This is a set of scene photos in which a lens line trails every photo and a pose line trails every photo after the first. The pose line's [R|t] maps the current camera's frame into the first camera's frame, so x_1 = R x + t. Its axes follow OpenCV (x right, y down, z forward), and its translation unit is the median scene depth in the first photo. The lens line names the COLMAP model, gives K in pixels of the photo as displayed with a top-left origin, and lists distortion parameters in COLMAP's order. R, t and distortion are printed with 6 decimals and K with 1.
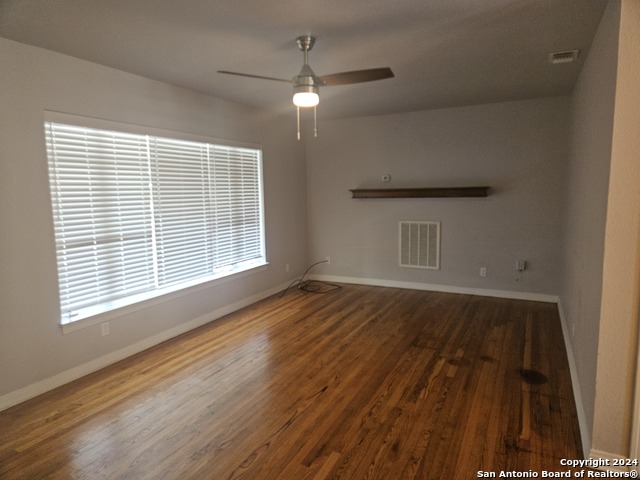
lens RADIAL K [[422.9, 0, 320.0], [0, 422.9, 240.0], [0, 0, 1]] dist [0.043479, -0.003225]
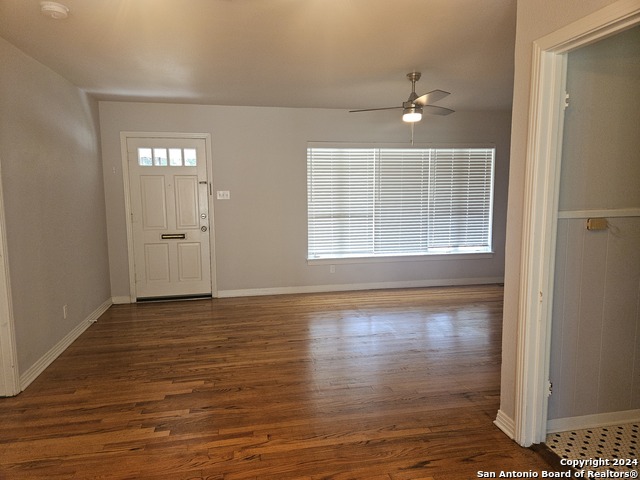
lens RADIAL K [[422.9, 0, 320.0], [0, 422.9, 240.0], [0, 0, 1]] dist [0.043479, -0.003225]
pose [[0.617655, 0.099474, -0.780133, 0.742652], [-0.094250, 0.994182, 0.052147, 0.014252], [0.780781, 0.041318, 0.623437, -0.060554]]
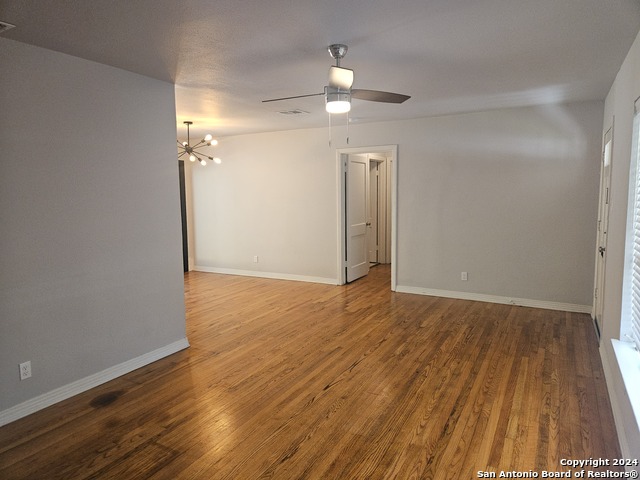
lens RADIAL K [[443.2, 0, 320.2], [0, 443.2, 230.2], [0, 0, 1]] dist [0.053396, -0.000625]
pose [[-0.998861, 0.017028, 0.044579, -0.025018], [0.026206, 0.976436, 0.214210, -0.228821], [-0.039881, 0.215135, -0.975770, 1.738619]]
